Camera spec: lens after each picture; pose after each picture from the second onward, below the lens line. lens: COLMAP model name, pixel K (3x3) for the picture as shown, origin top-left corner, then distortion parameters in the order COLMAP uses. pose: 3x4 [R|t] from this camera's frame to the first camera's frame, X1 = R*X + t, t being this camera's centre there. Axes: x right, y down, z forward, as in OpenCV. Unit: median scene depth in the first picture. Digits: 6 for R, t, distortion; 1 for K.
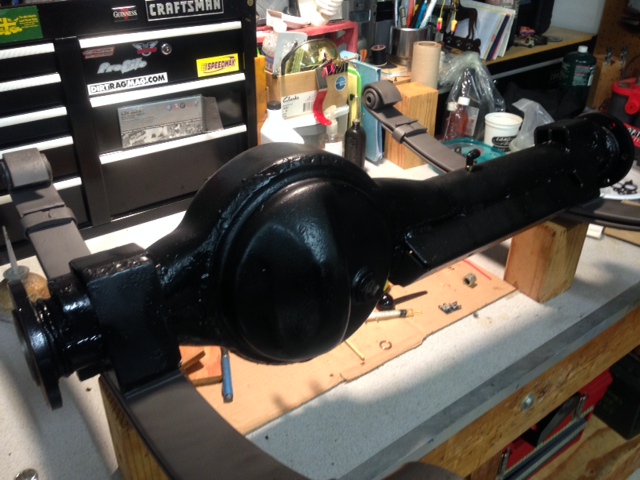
lens RADIAL K [[597.2, 0, 320.0], [0, 597.2, 240.0], [0, 0, 1]] dist [0.074494, -0.166212]
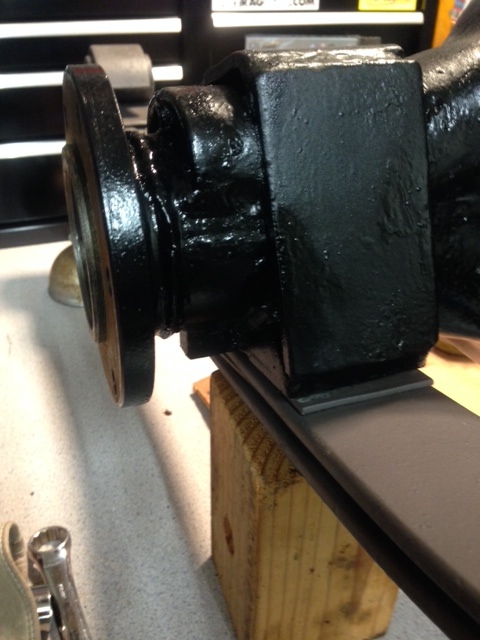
lens RADIAL K [[597.2, 0, 240.0], [0, 597.2, 320.0], [0, 0, 1]] dist [0.074494, -0.166212]
pose [[0.967638, 0.133362, -0.214222, -0.272898], [-0.135402, 0.990777, 0.005192, 0.199013], [0.212939, 0.023982, 0.976771, 0.581804]]
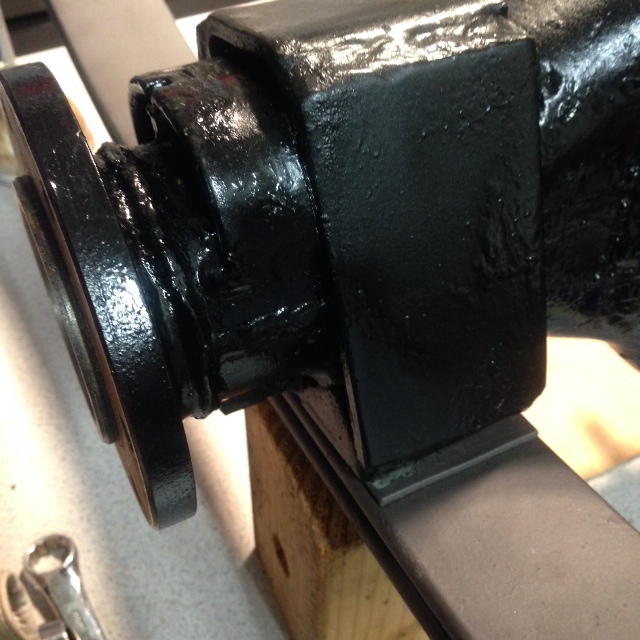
lens RADIAL K [[801.1, 0, 320.0], [0, 801.1, 320.0], [0, 0, 1]] dist [0.048142, -0.038039]
pose [[0.991053, 0.105146, -0.082208, -0.313690], [-0.077673, 0.955251, 0.285416, 0.057165], [0.108540, -0.276477, 0.954871, 0.597241]]
